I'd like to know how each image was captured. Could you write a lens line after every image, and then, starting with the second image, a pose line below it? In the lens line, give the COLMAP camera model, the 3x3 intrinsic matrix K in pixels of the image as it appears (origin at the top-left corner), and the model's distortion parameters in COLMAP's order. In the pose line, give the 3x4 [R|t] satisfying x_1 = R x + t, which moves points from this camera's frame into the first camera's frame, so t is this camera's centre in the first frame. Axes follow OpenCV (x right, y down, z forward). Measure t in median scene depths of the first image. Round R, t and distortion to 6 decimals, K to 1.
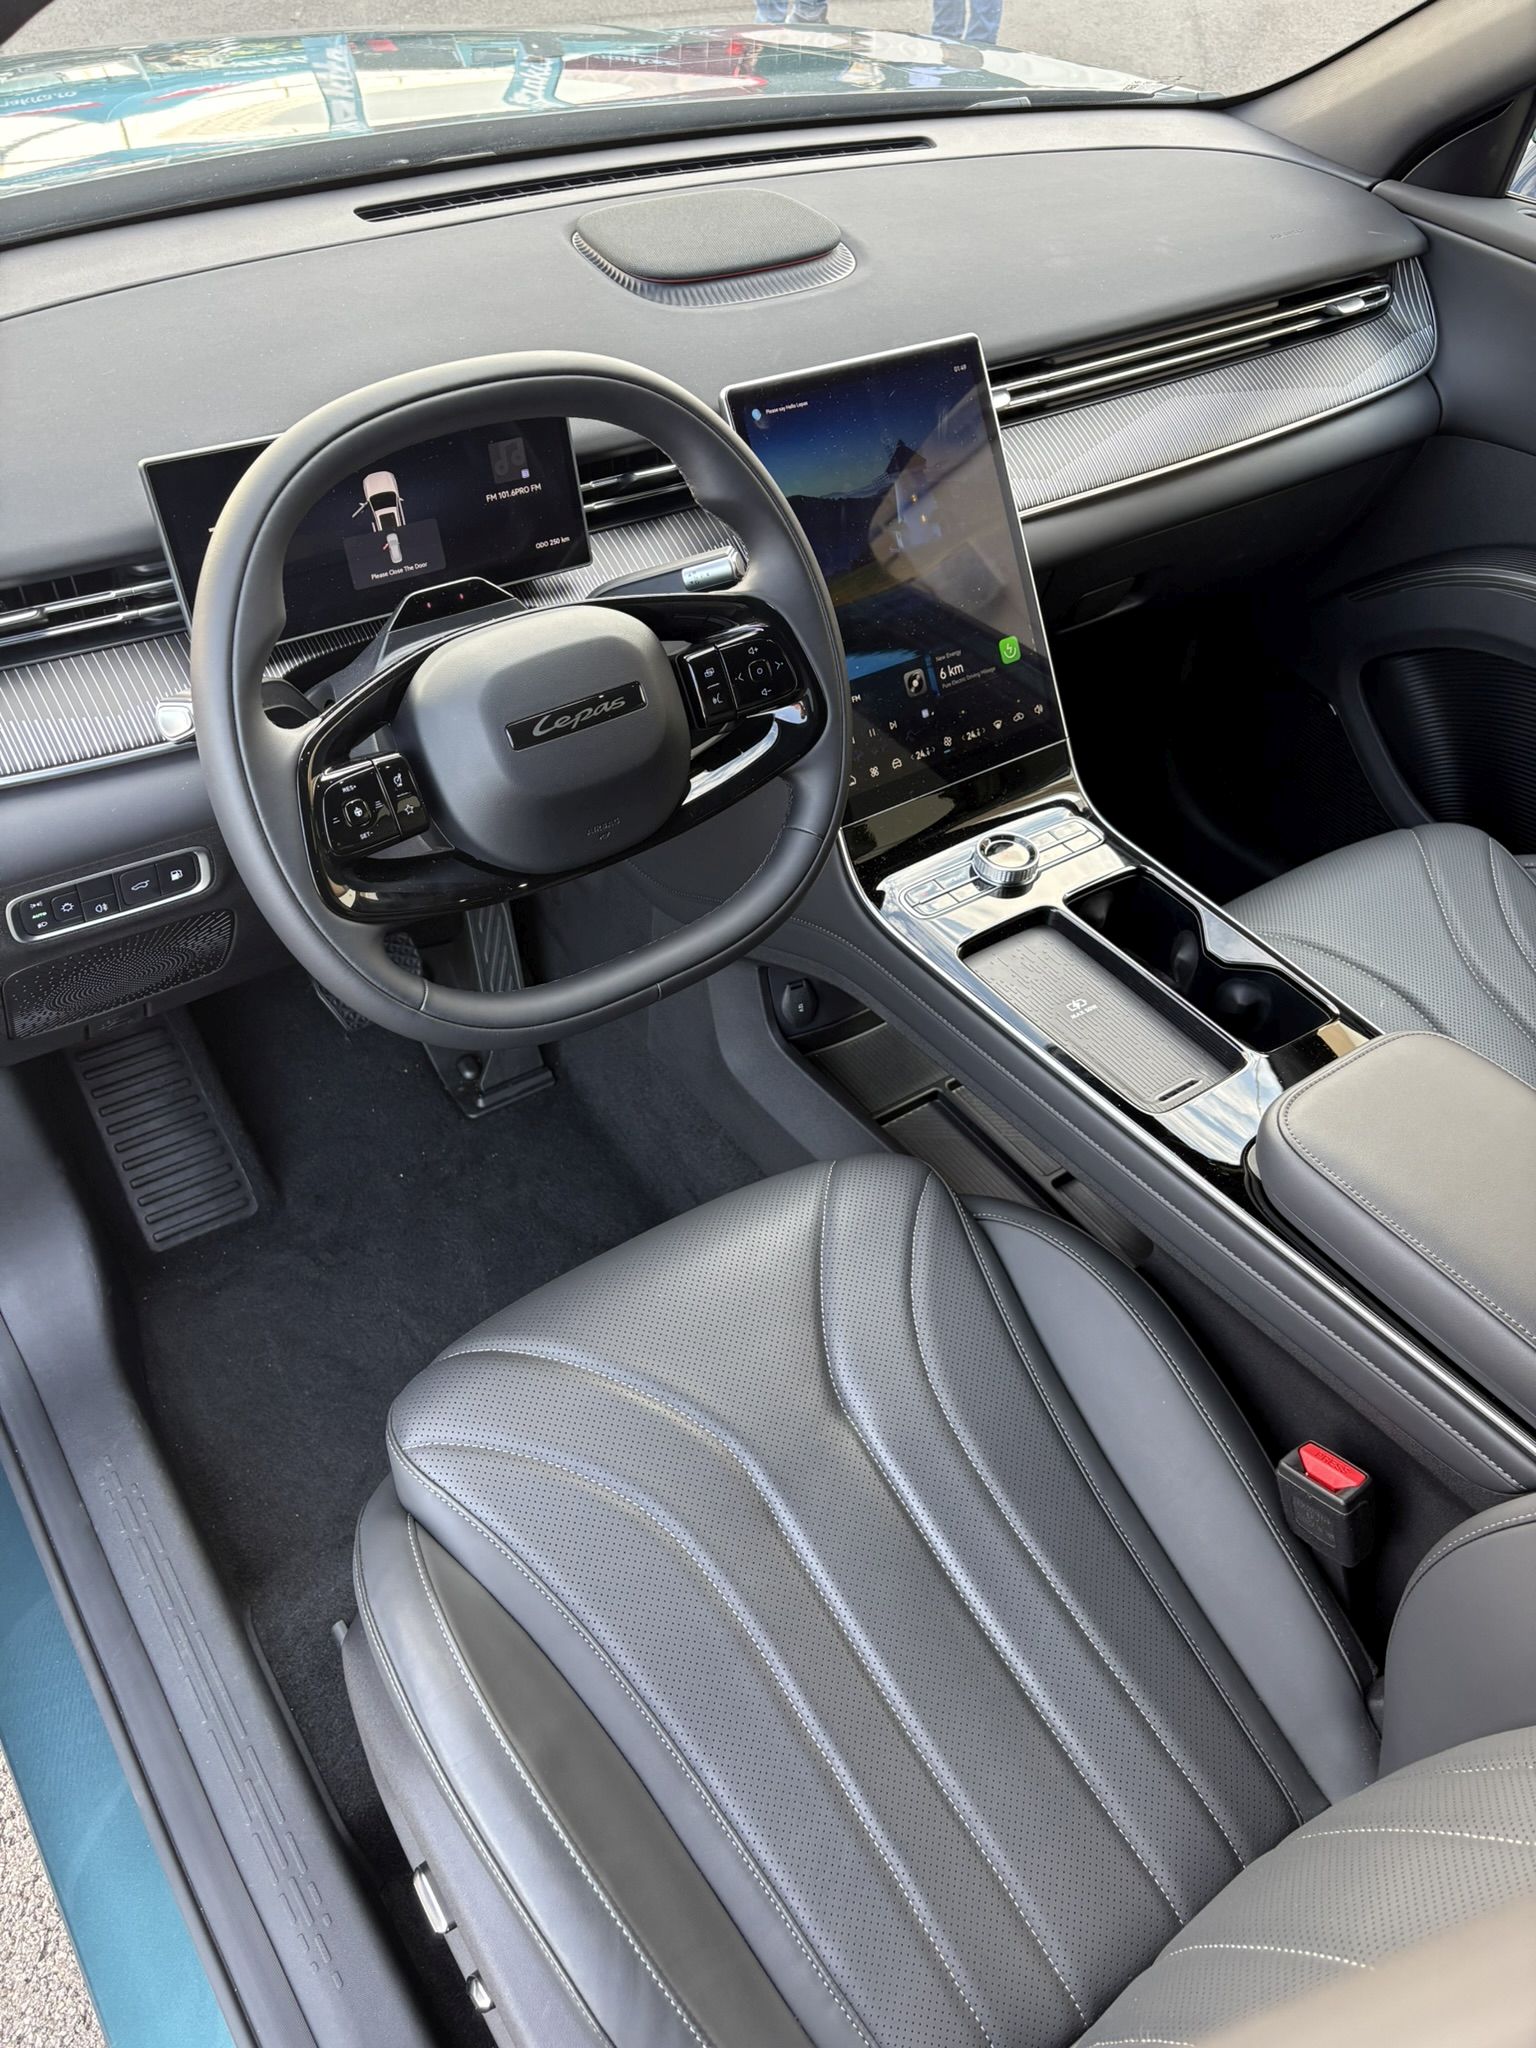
lens RADIAL K [[1550.5, 0, 768.0], [0, 1550.5, 1024.0], [0, 0, 1]] dist [0.009169, -0.030876]
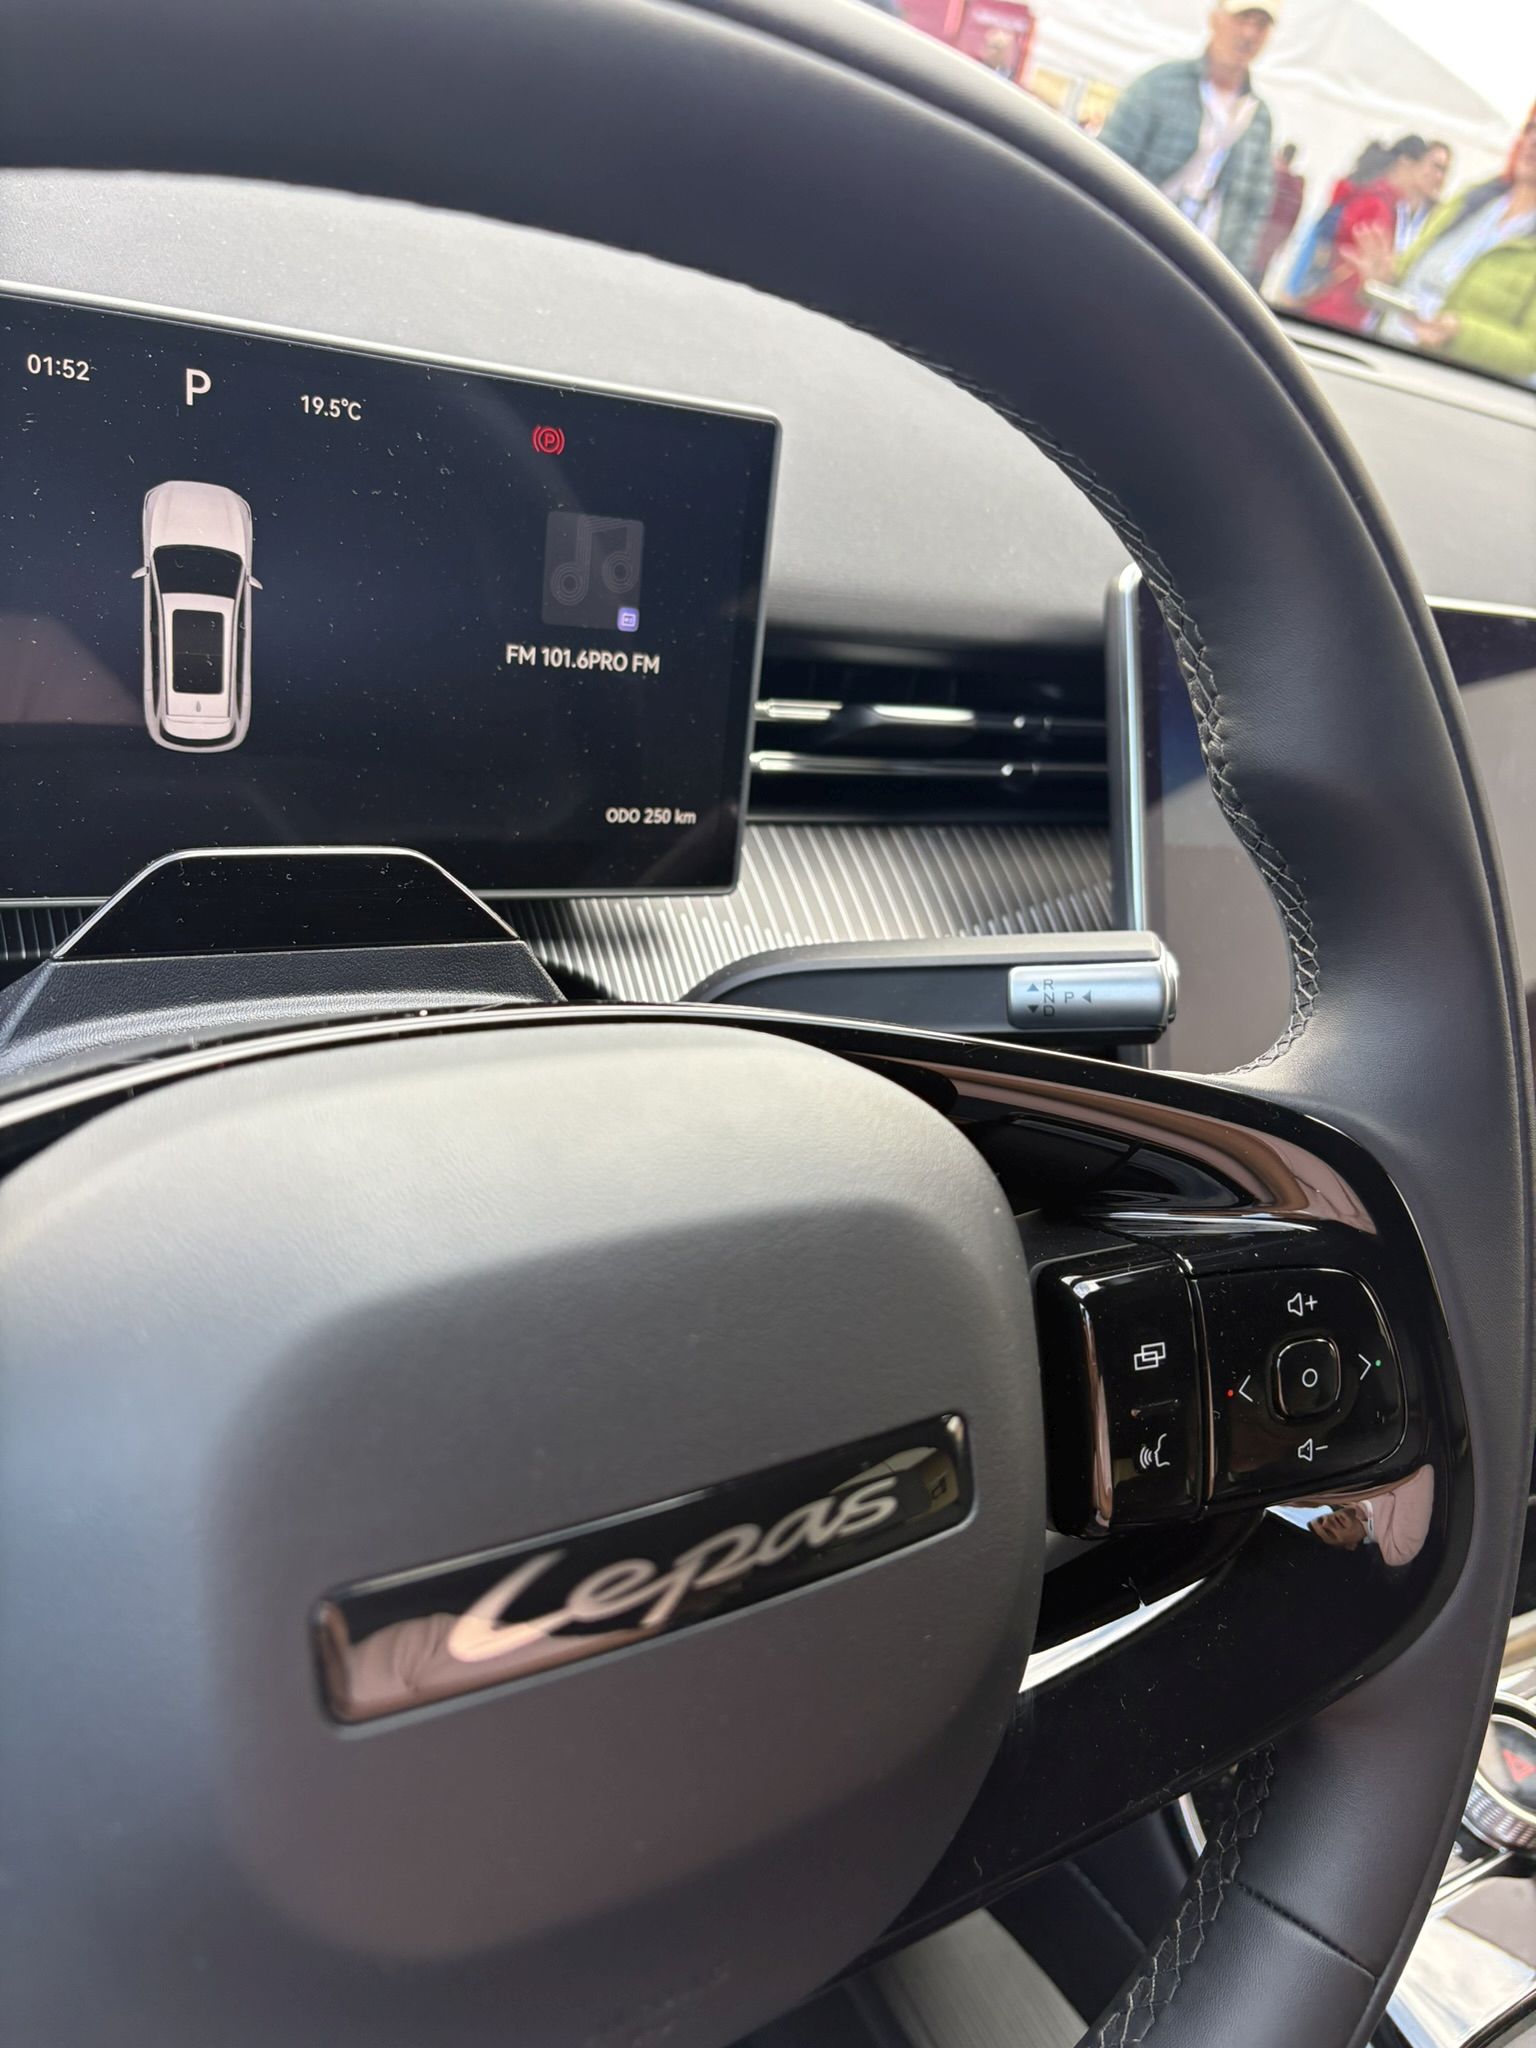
lens RADIAL K [[1547.7, 0, 740.9], [0, 1547.7, 1029.6], [0, 0, 1]] dist [0.001986, -0.001525]
pose [[0.975820, 0.218364, 0.009639, -0.105475], [-0.210795, 0.951823, -0.222706, -0.175587], [-0.057805, 0.215289, 0.974838, 0.621062]]
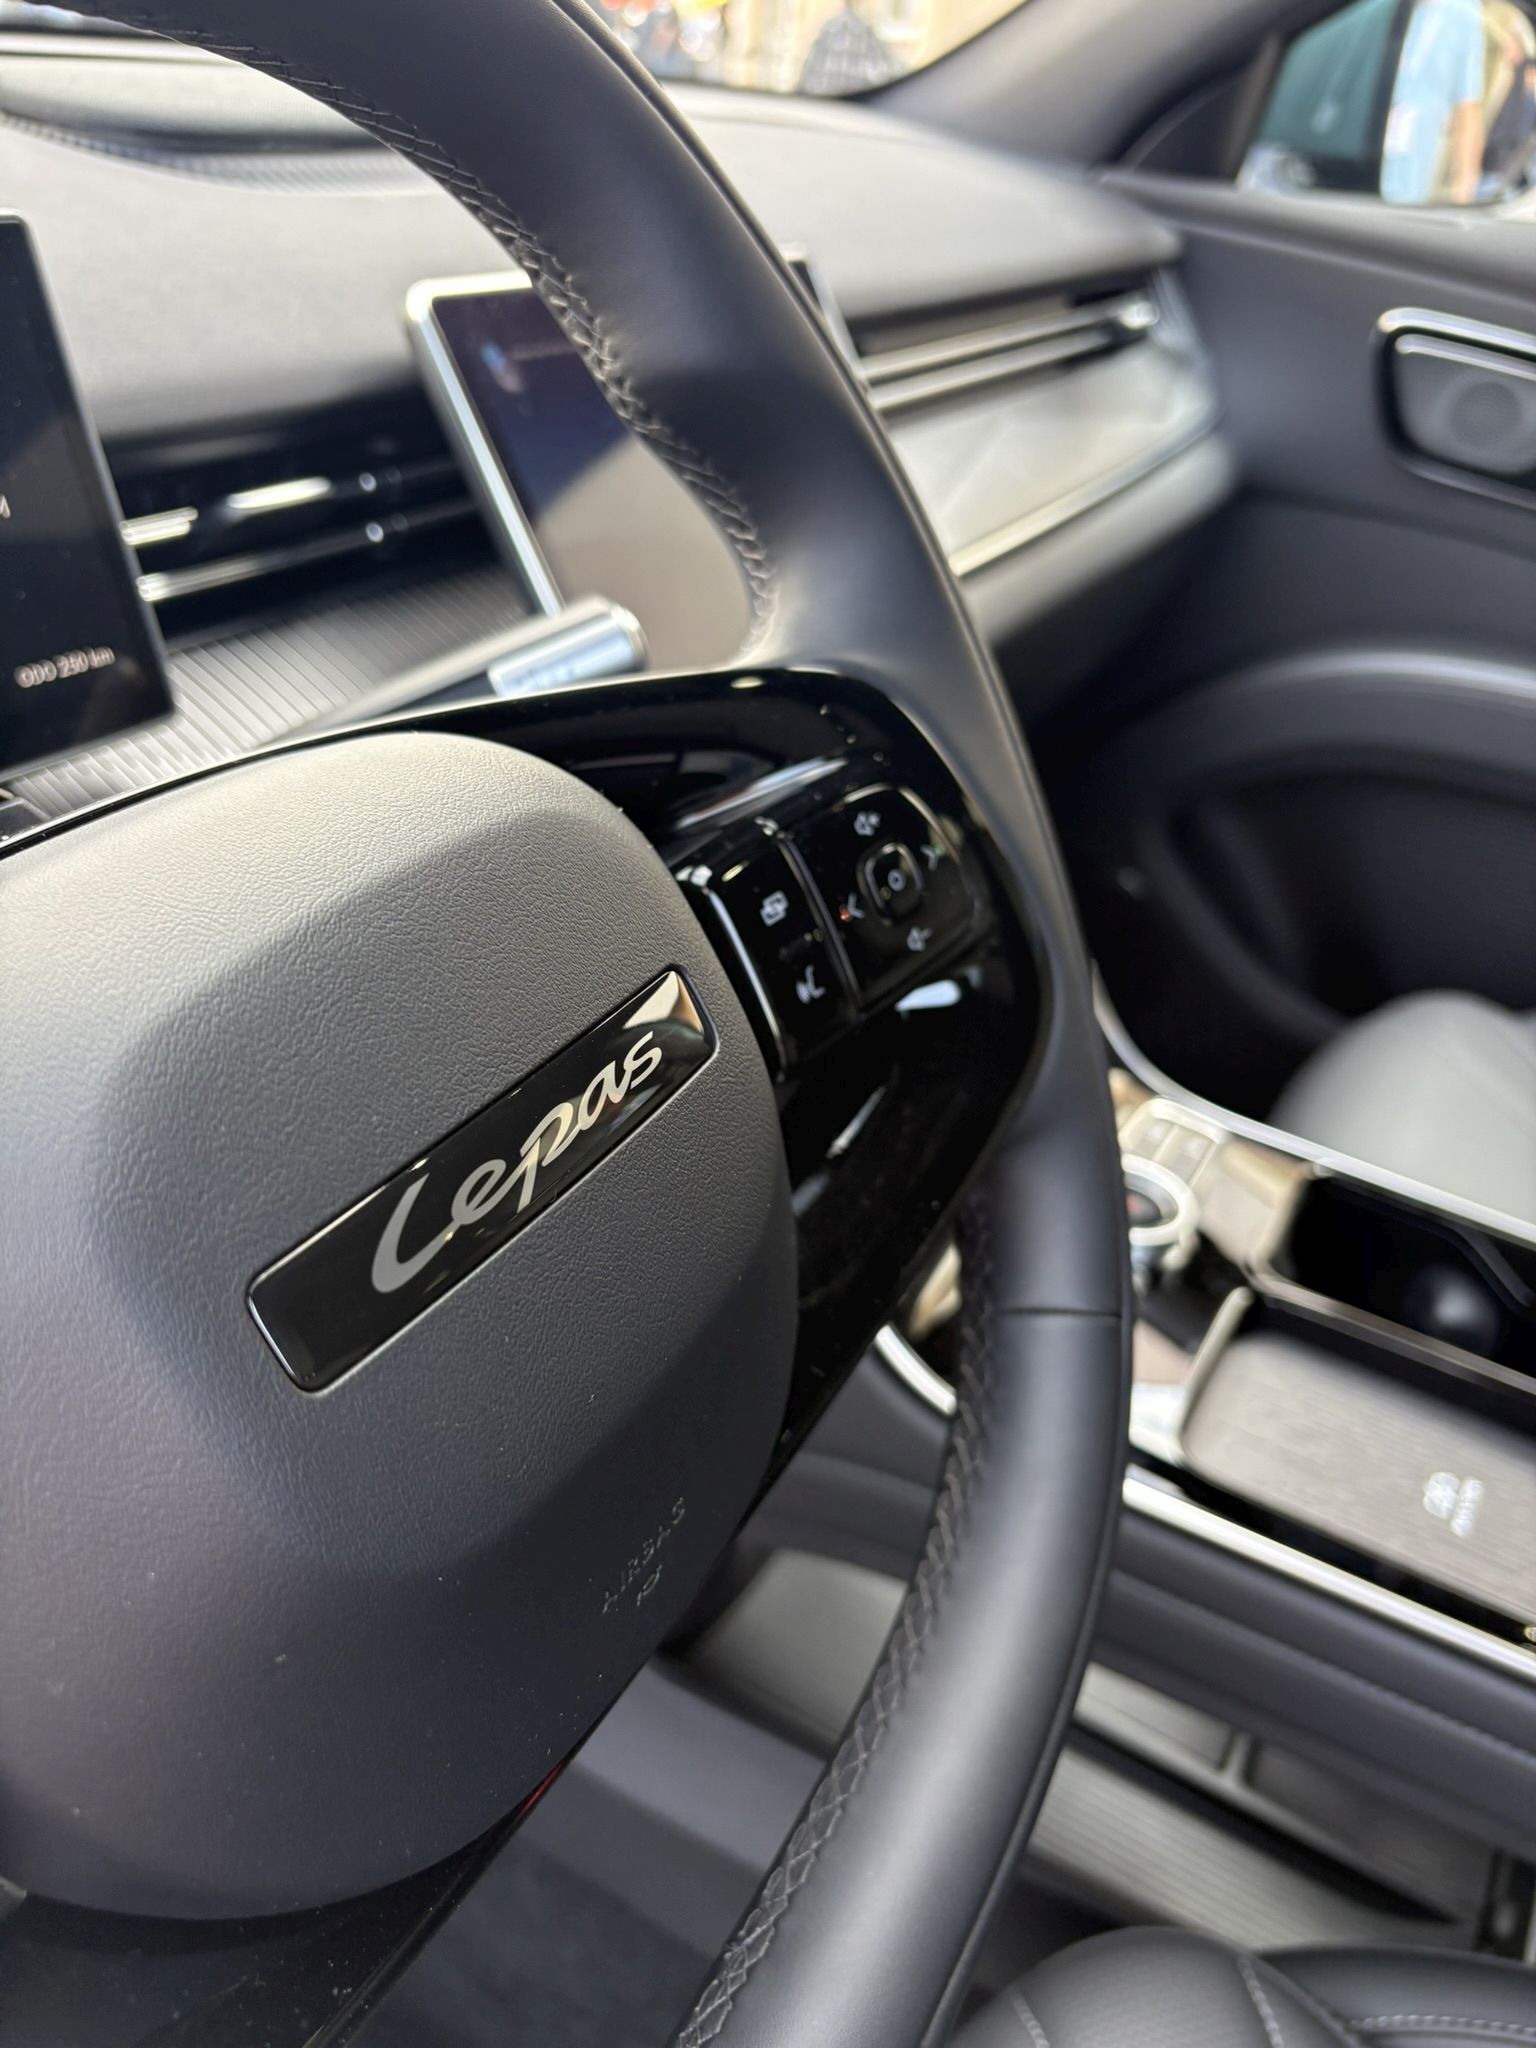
lens RADIAL K [[1569.2, 0, 742.2], [0, 1569.2, 1019.5], [0, 0, 1]] dist [-0.005494, -0.007043]
pose [[0.912359, -0.194994, 0.359971, -0.136204], [0.259002, 0.955872, -0.138660, -0.140453], [-0.317048, 0.219741, 0.922602, 0.617192]]
